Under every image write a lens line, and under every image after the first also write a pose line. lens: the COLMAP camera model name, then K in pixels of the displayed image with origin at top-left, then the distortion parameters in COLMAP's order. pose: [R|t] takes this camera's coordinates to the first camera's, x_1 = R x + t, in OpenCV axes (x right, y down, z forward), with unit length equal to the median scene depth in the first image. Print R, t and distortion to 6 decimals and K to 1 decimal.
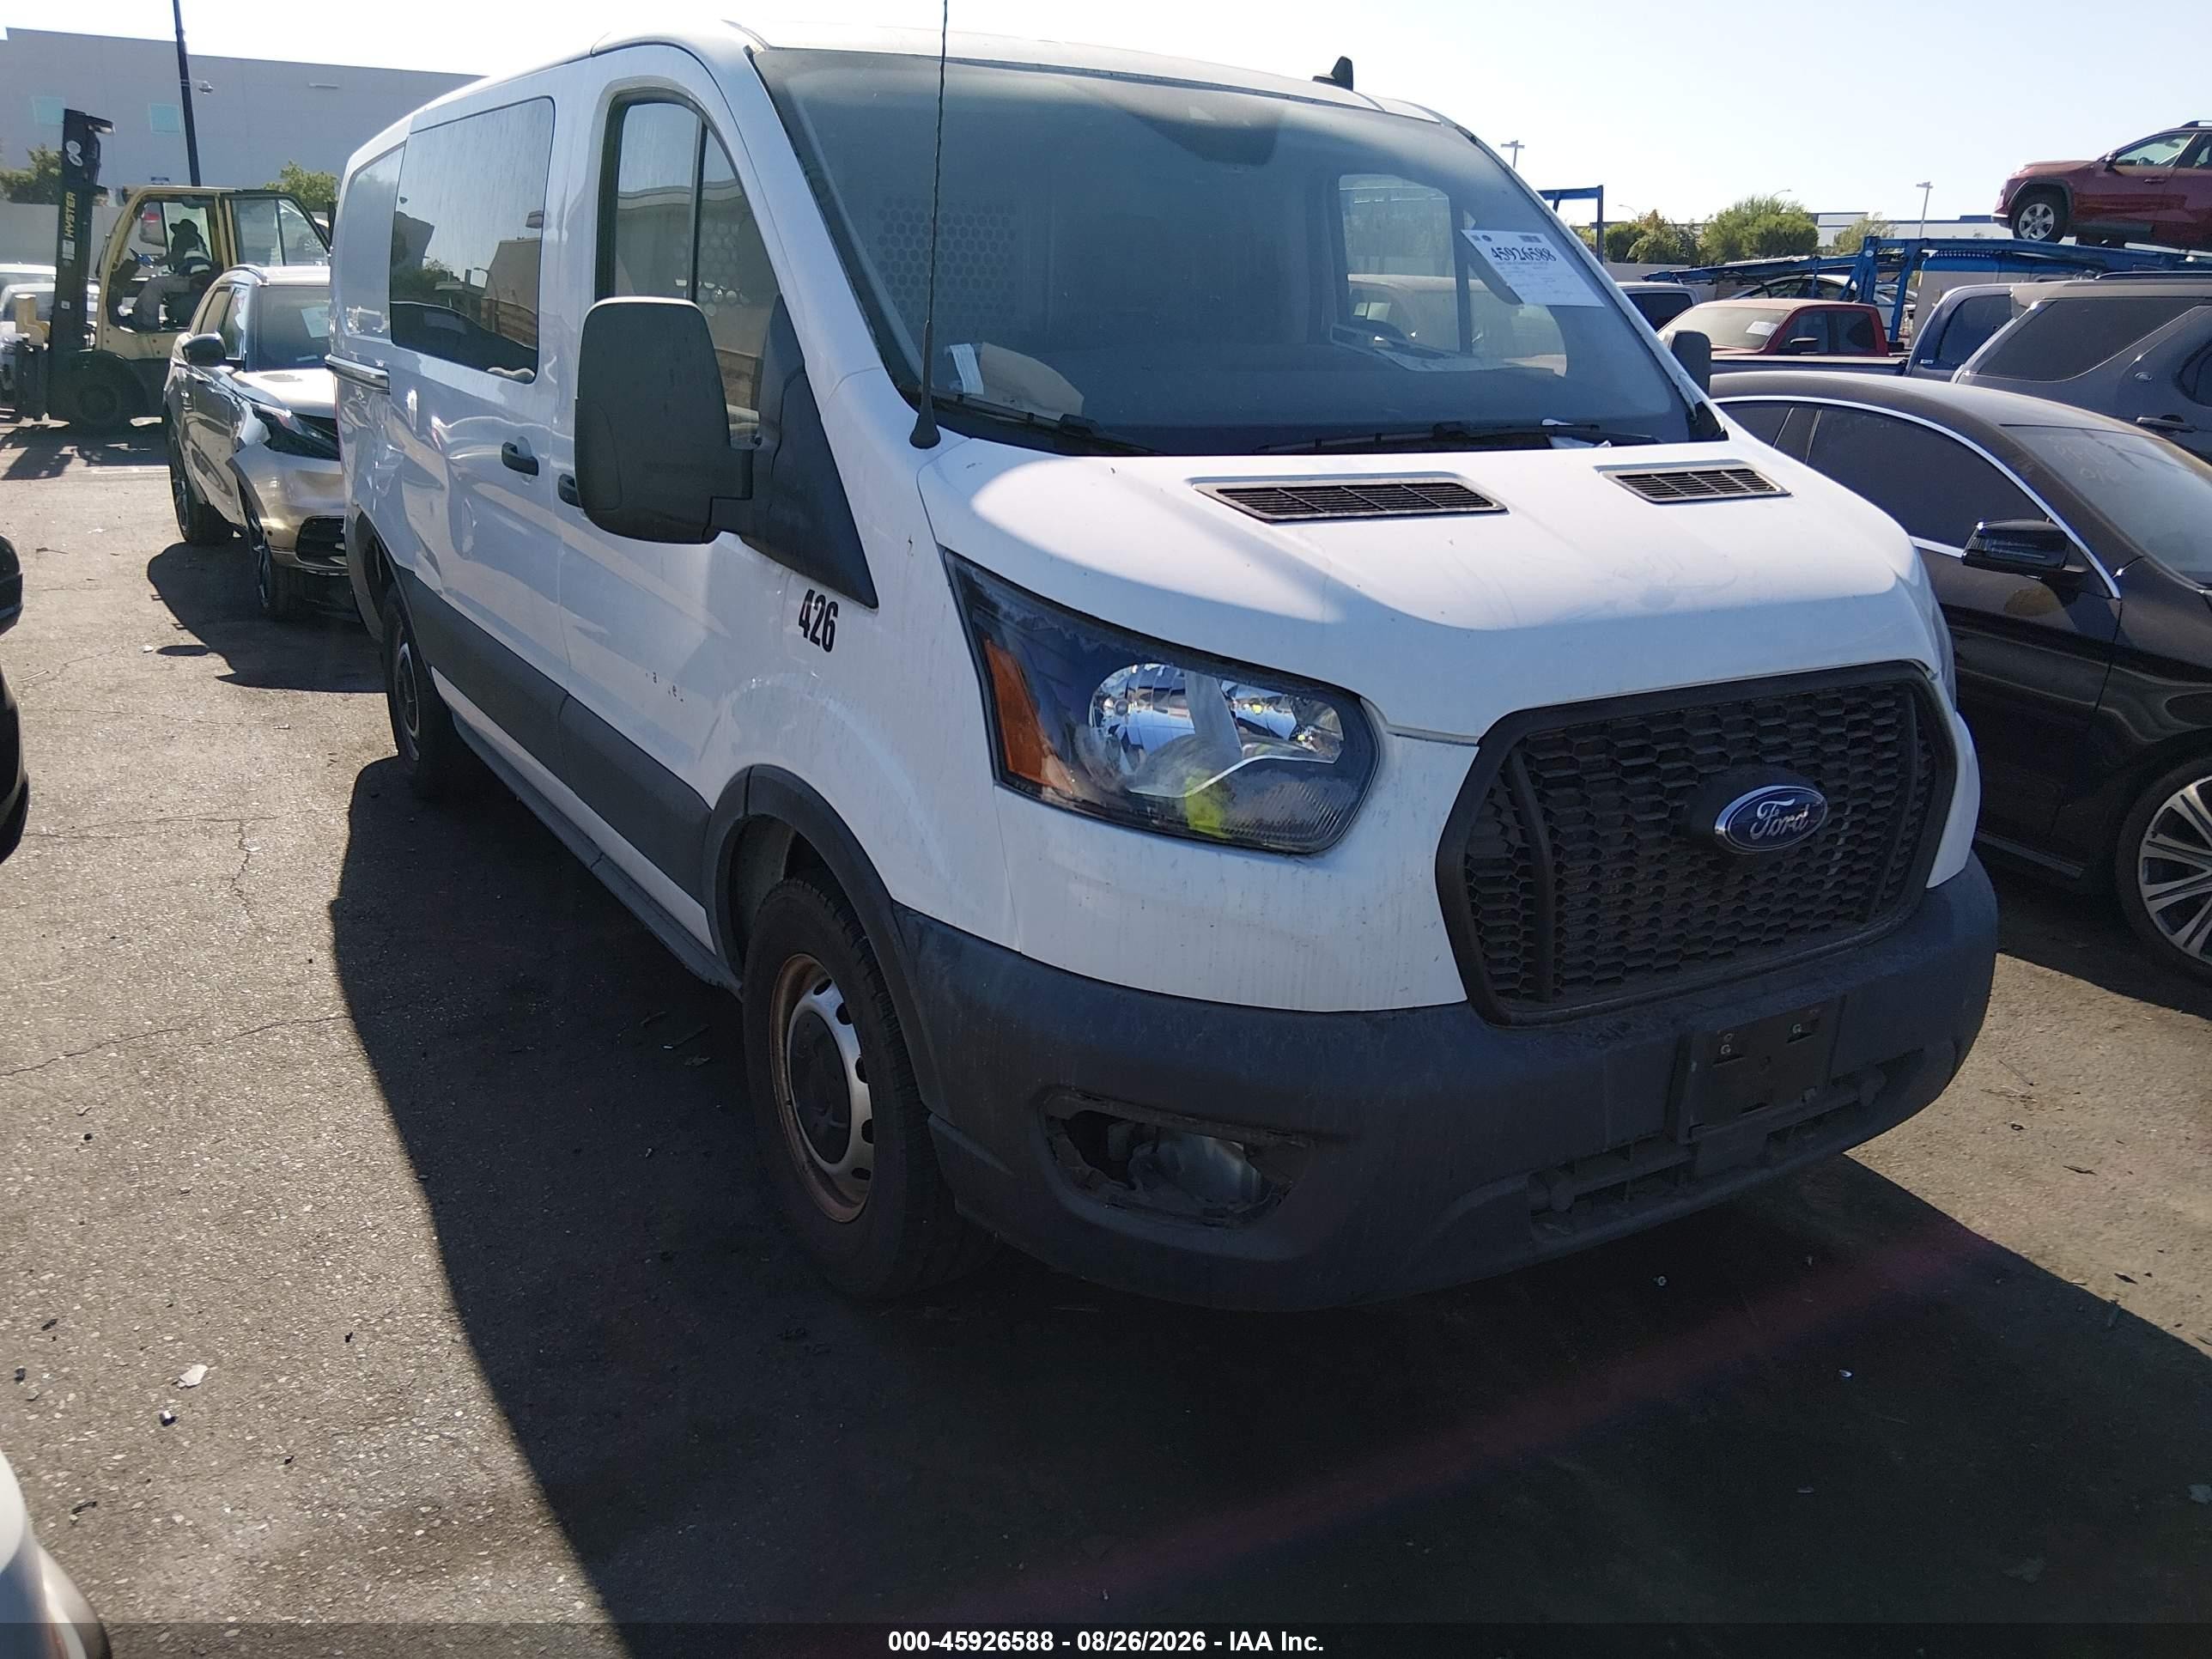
lens RADIAL K [[1850.2, 0, 1088.5], [0, 1850.2, 834.0], [0, 0, 1]] dist [0.015652, -0.020380]
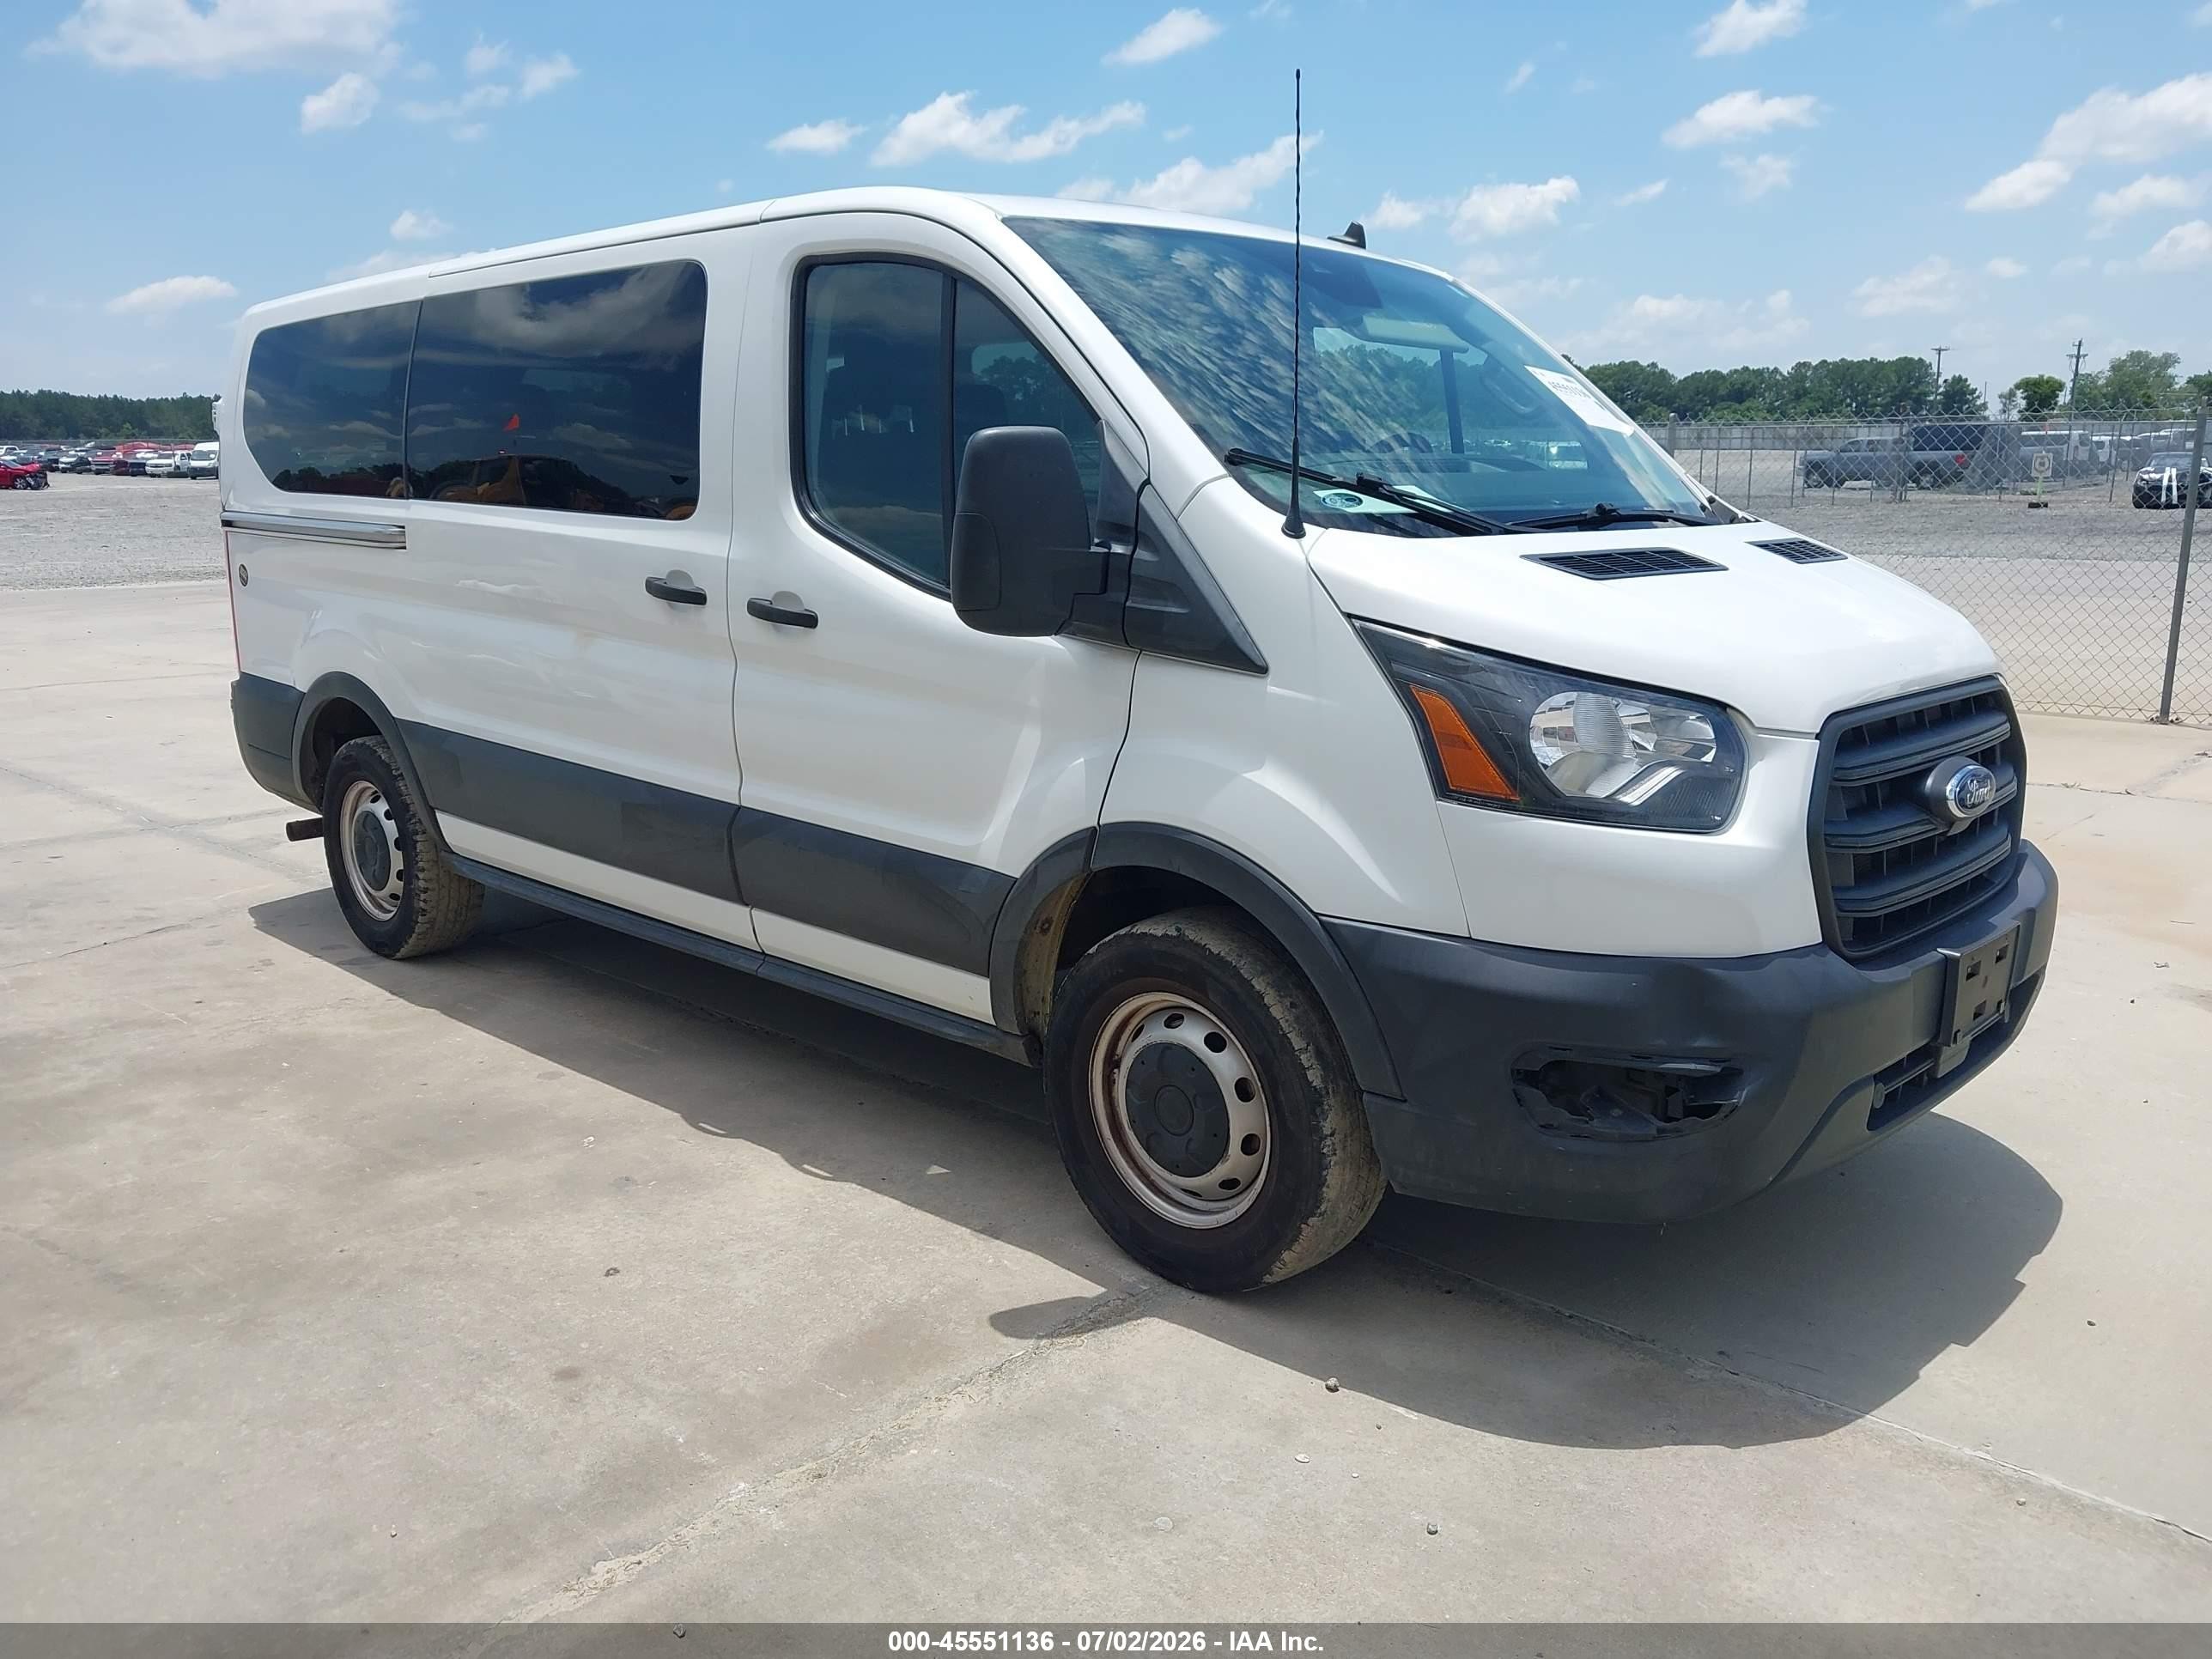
lens RADIAL K [[1850.2, 0, 1100.0], [0, 1850.2, 820.4], [0, 0, 1]] dist [0.015652, -0.020380]
pose [[0.969664, -0.079783, 0.231054, -0.515295], [0.099180, 0.992346, -0.073570, 0.048947], [-0.223416, 0.094254, 0.970156, -0.119421]]
